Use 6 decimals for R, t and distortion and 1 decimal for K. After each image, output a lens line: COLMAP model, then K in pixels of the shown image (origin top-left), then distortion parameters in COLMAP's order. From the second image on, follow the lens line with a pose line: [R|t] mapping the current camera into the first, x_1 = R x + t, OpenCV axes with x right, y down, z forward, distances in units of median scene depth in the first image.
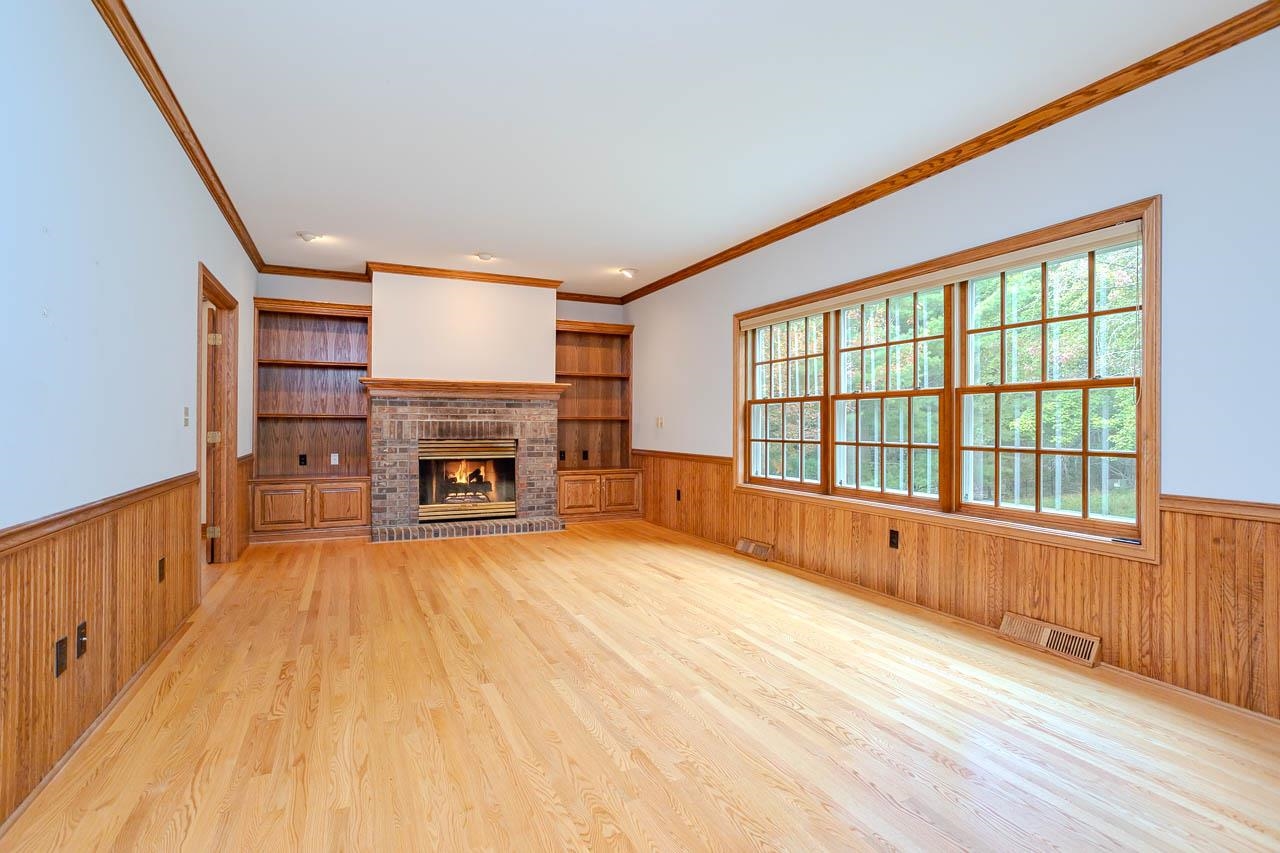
lens RADIAL K [[617.4, 0, 630.9], [0, 617.4, 416.9], [0, 0, 1]] dist [-0.043344, 0.020412]
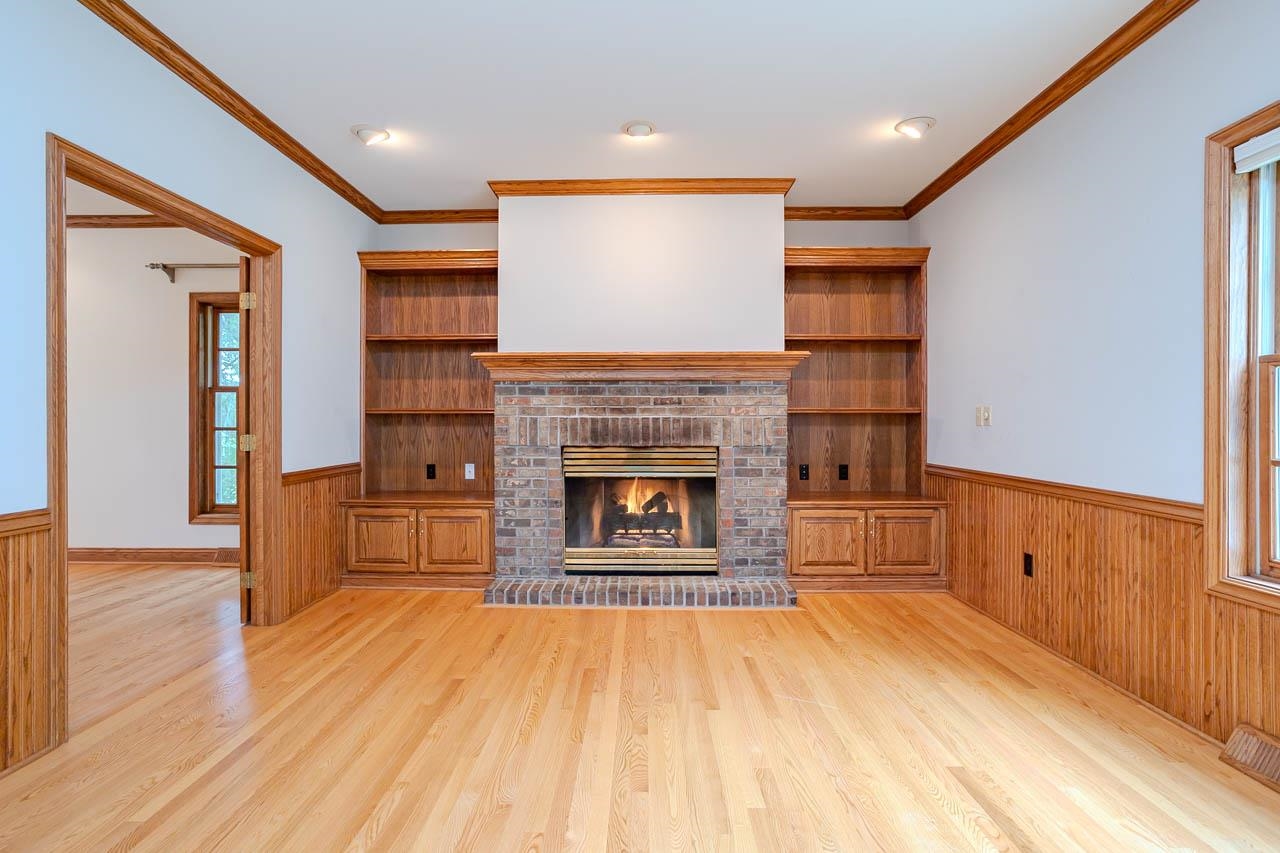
lens RADIAL K [[617.4, 0, 634.9], [0, 617.4, 422.6], [0, 0, 1]] dist [-0.043344, 0.020412]
pose [[0.899579, -0.003460, -0.436745, 0.007262], [0.009440, 0.999889, 0.011523, 0.005059], [0.436656, -0.014488, 0.899512, 0.439763]]
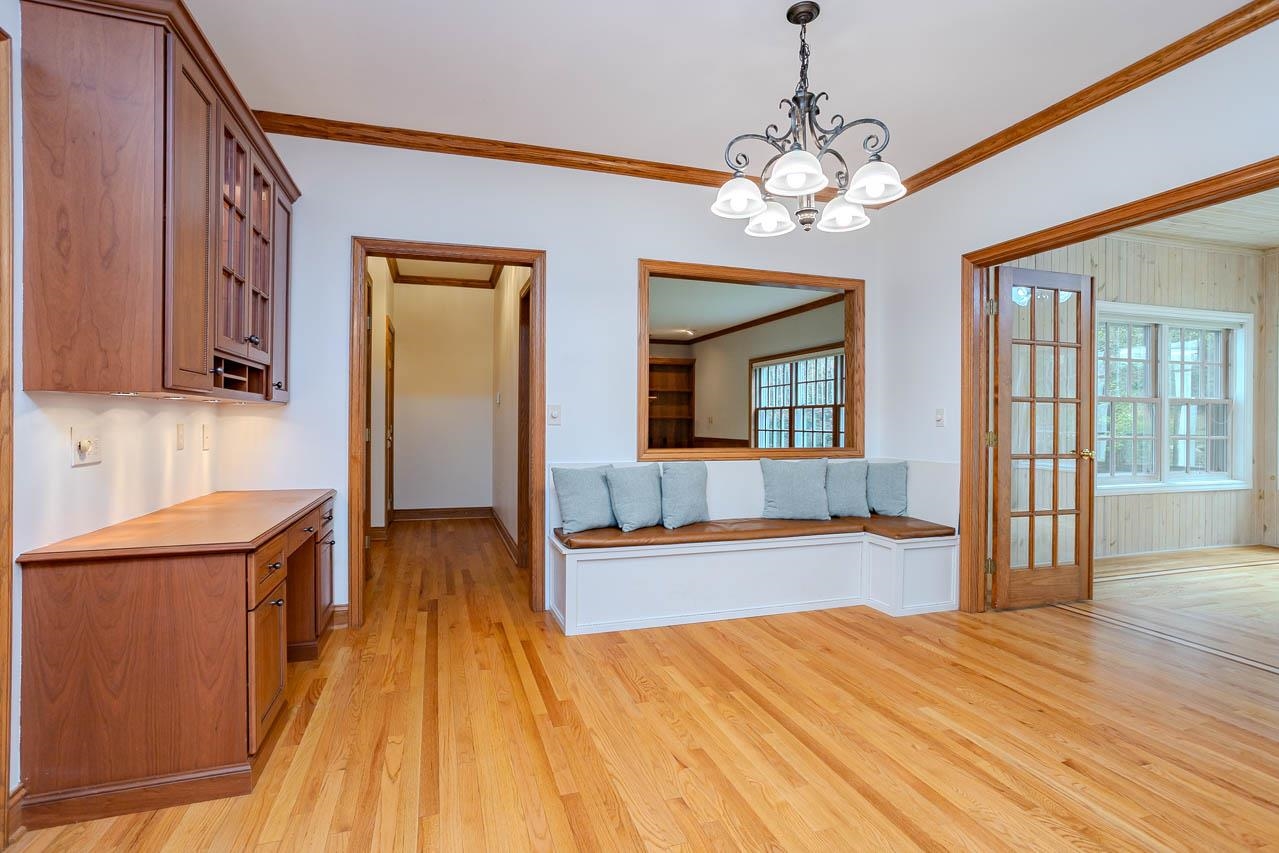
lens RADIAL K [[616.9, 0, 644.7], [0, 616.9, 422.3], [0, 0, 1]] dist [-0.043344, 0.020412]
pose [[0.995161, 0.002240, -0.098231, 0.036601], [-0.001536, 0.999973, 0.007250, 0.002218], [0.098245, -0.007064, 0.995137, -0.710233]]
